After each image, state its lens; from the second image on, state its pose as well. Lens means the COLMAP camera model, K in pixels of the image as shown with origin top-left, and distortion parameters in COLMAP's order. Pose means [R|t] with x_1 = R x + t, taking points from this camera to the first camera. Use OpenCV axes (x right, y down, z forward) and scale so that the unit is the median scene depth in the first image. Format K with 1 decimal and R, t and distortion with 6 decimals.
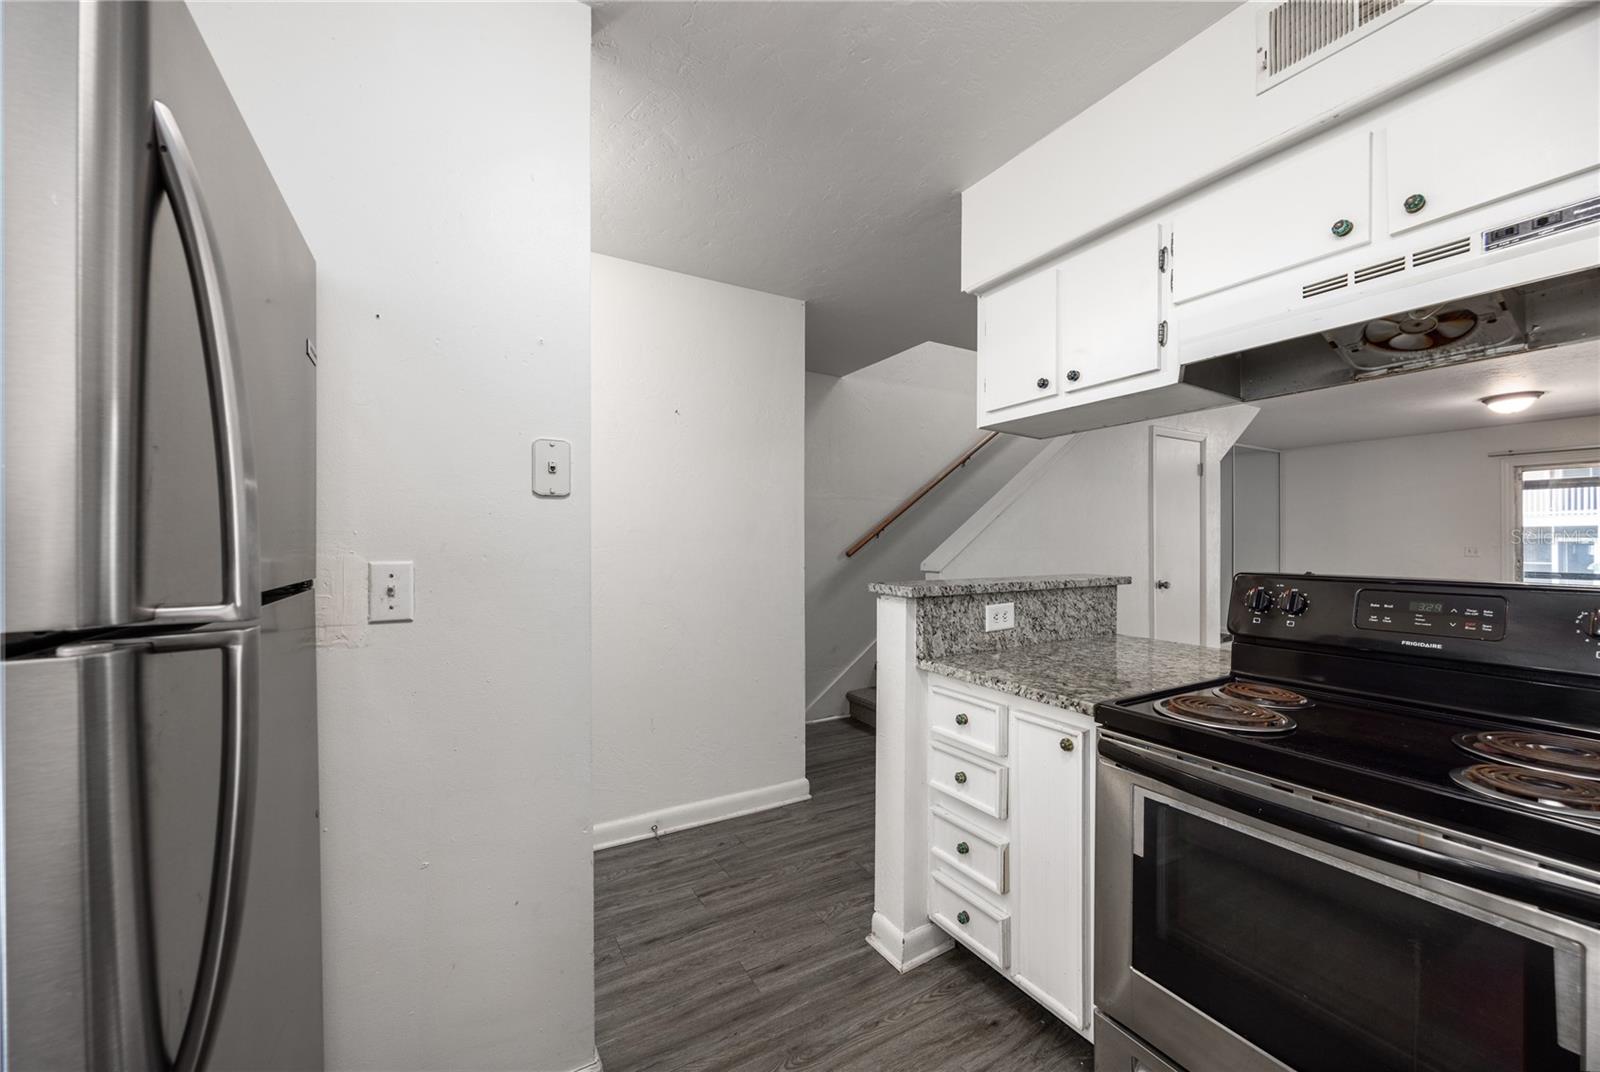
lens RADIAL K [[605.1, 0, 802.9], [0, 605.1, 538.9], [0, 0, 1]] dist [-0.001637, -0.000098]
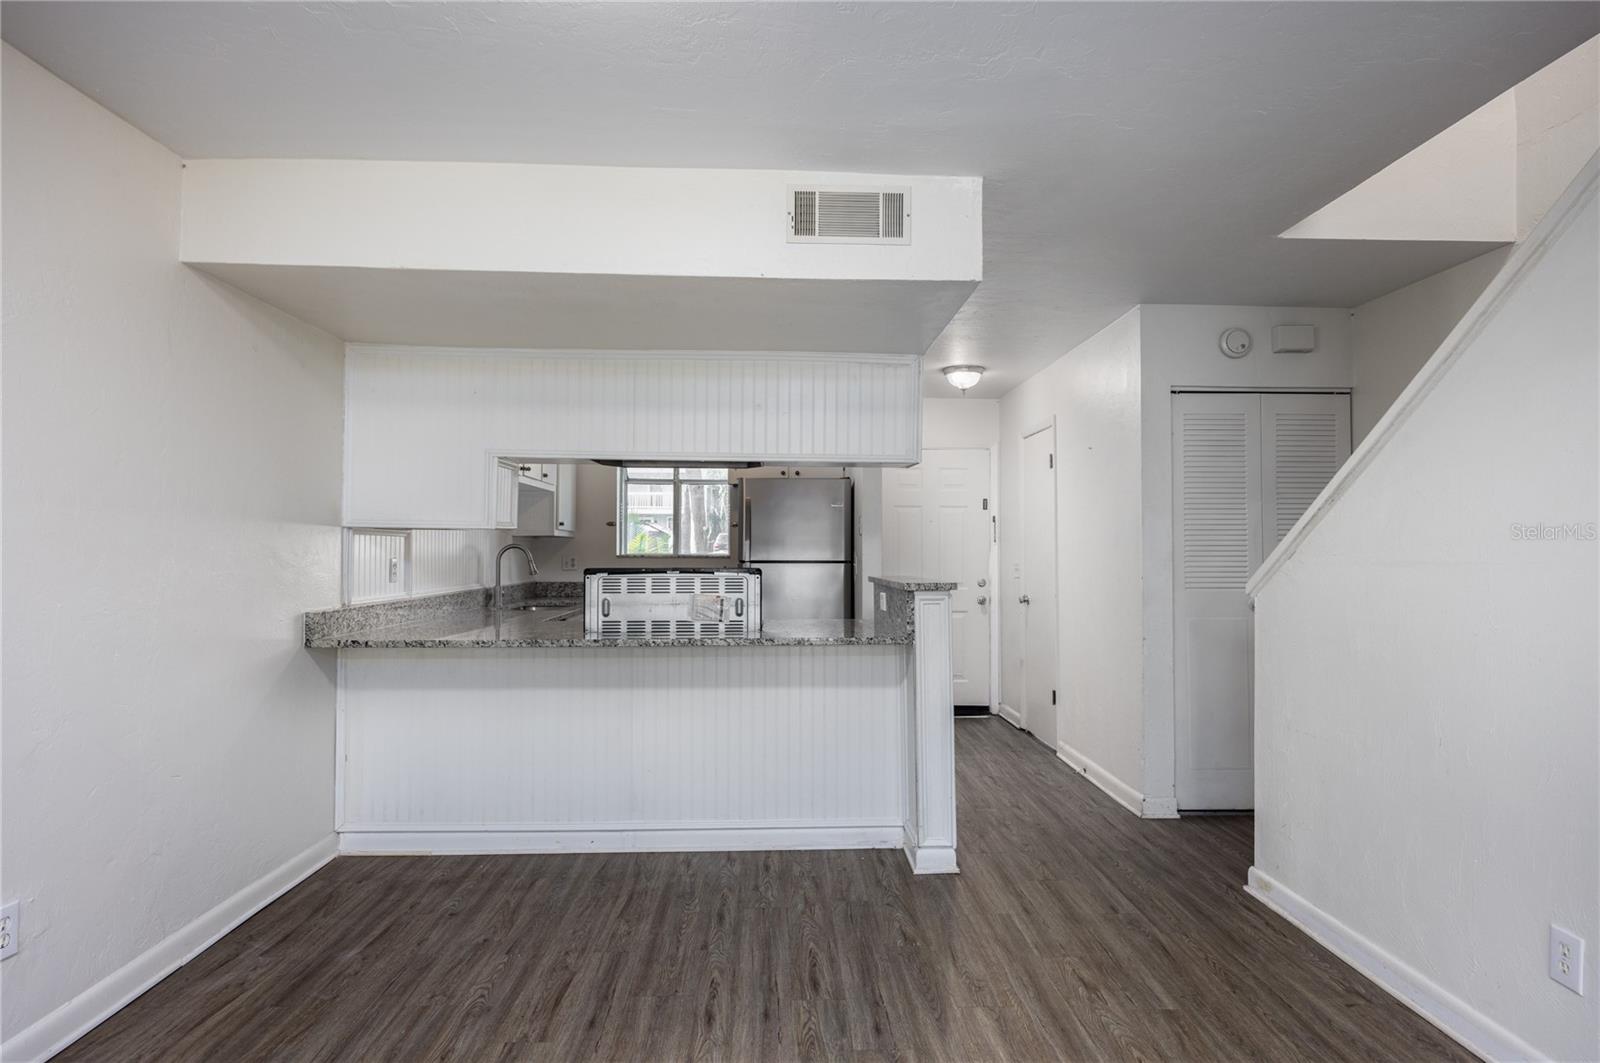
lens RADIAL K [[862.4, 0, 800.1], [0, 862.4, 538.3], [0, 0, 1]] dist [-0.000577, -0.000001]
pose [[-0.469881, -0.015623, -0.882591, 2.648377], [0.006903, 0.999748, -0.021372, 0.023960], [0.882703, -0.016134, -0.469655, 2.107735]]
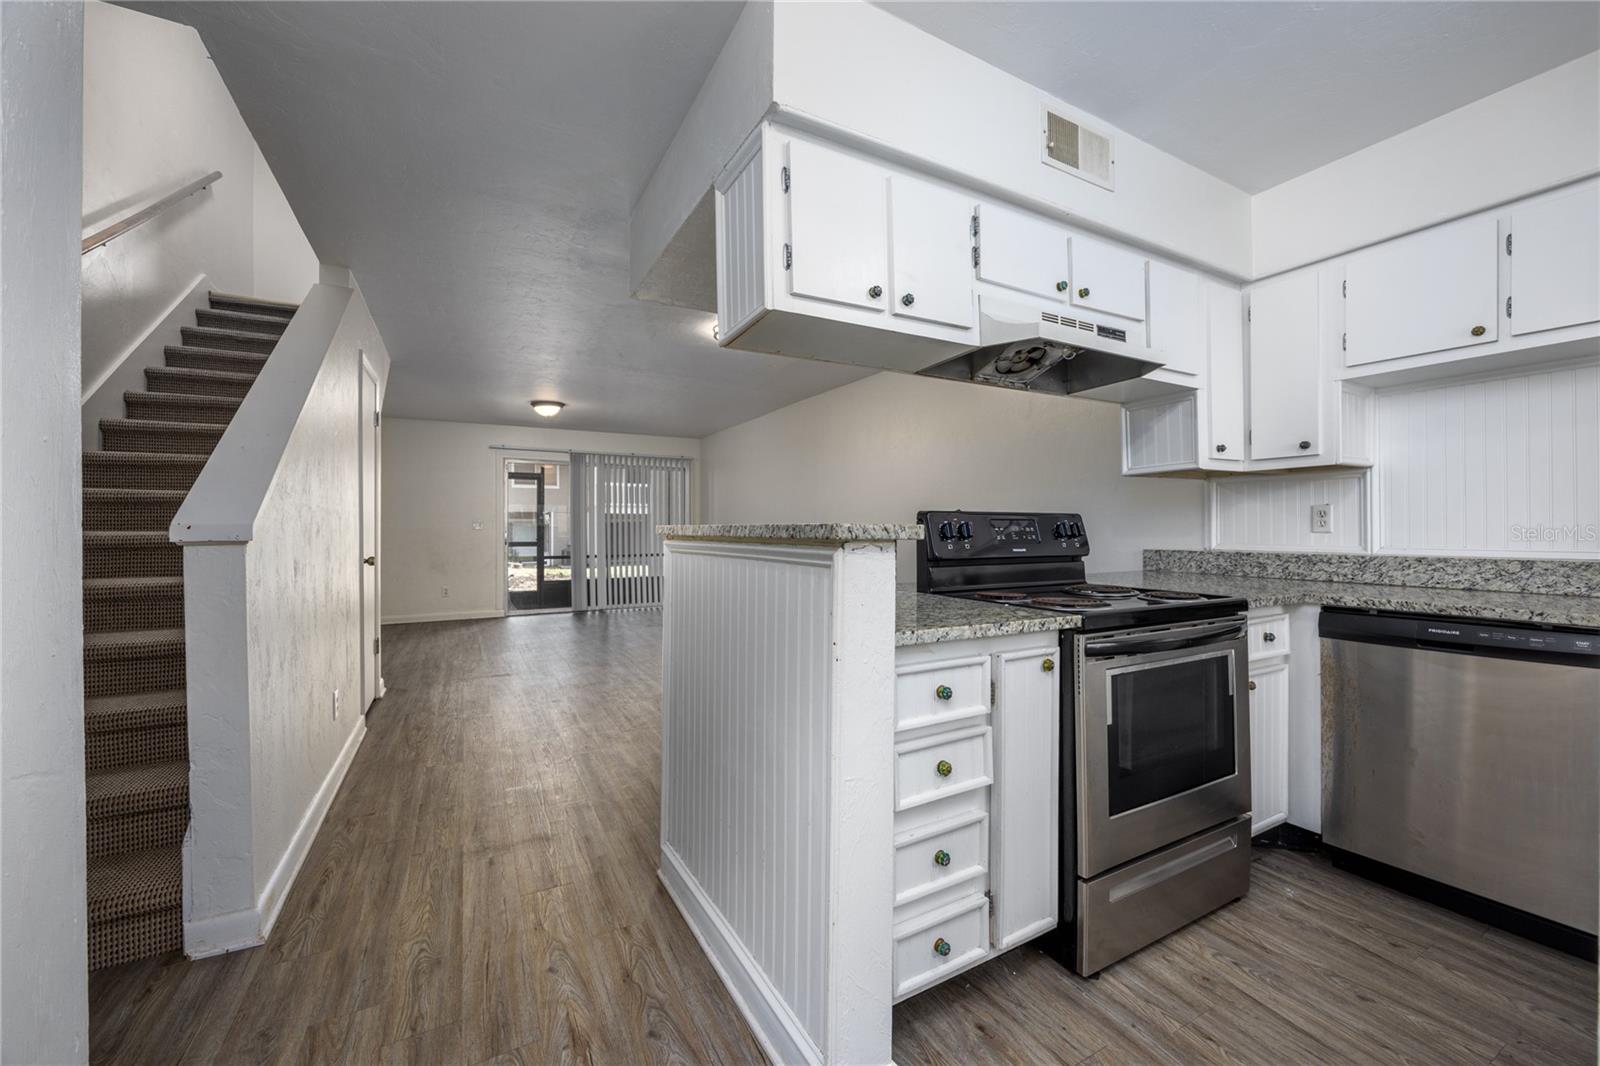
lens RADIAL K [[630.9, 0, 813.0], [0, 630.9, 528.0], [0, 0, 1]] dist [0.000131, 0.000059]
pose [[0.013256, 0.000458, 0.999912, -0.547811], [-0.005485, 0.999985, -0.000385, 0.088047], [-0.999897, -0.005480, 0.013258, 1.158519]]
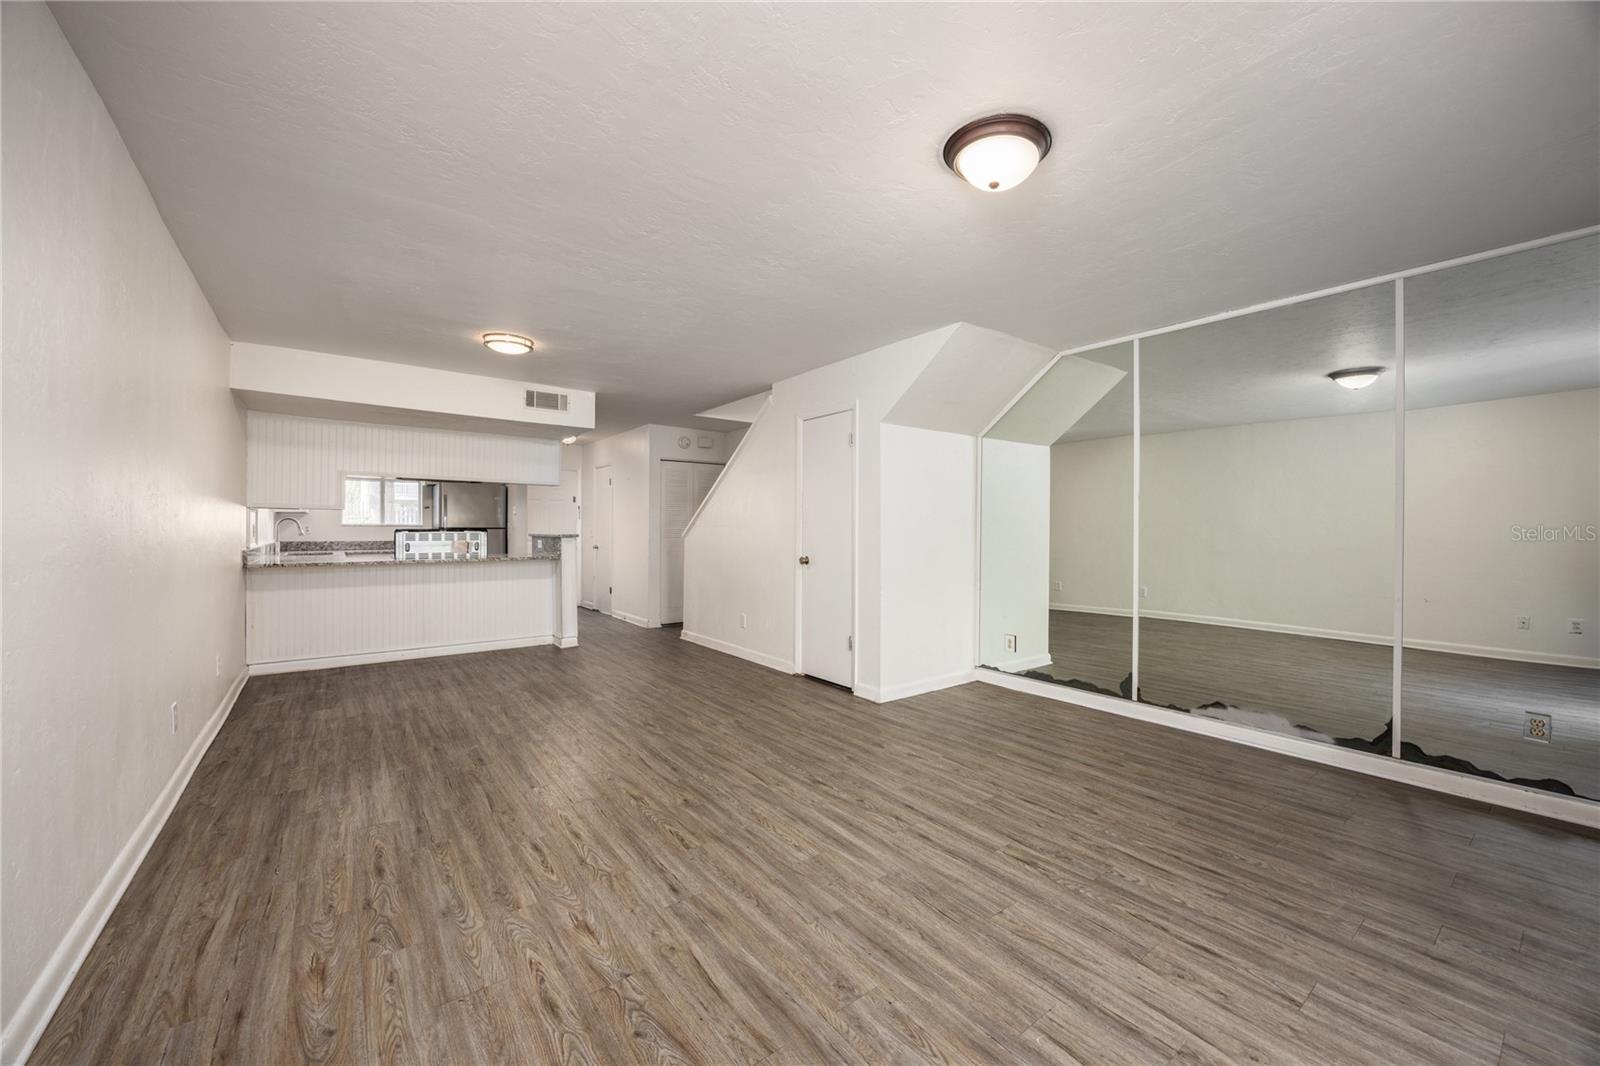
lens RADIAL K [[618.2, 0, 804.0], [0, 618.2, 535.6], [0, 0, 1]] dist [-0.000986, 0.000091]
pose [[0.124437, 0.011078, -0.992166, 4.570765], [0.004633, 0.999920, 0.011746, 0.056587], [0.992217, -0.006059, 0.124376, 2.368919]]
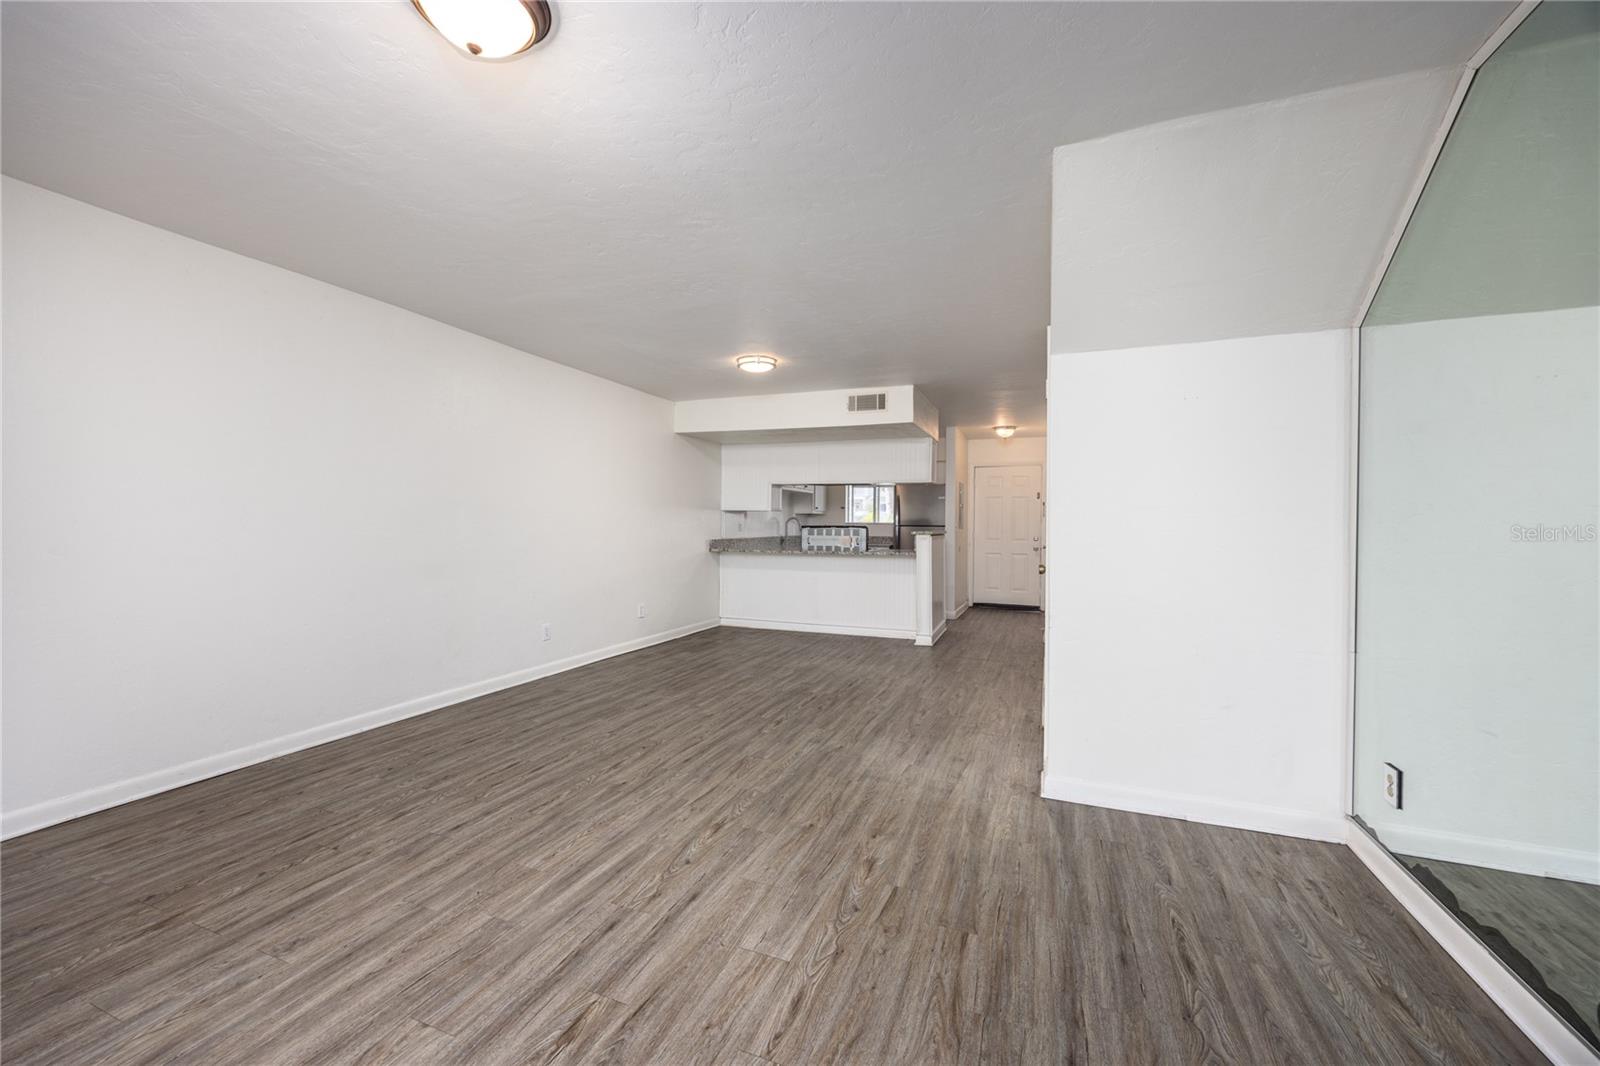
lens RADIAL K [[623.5, 0, 789.4], [0, 623.5, 532.8], [0, 0, 1]] dist [-0.001663, -0.000114]
pose [[-0.790791, 0.002251, -0.612082, 3.608963], [-0.000472, 0.999991, 0.004288, 0.080158], [0.612086, 0.003680, -0.790783, 3.873468]]
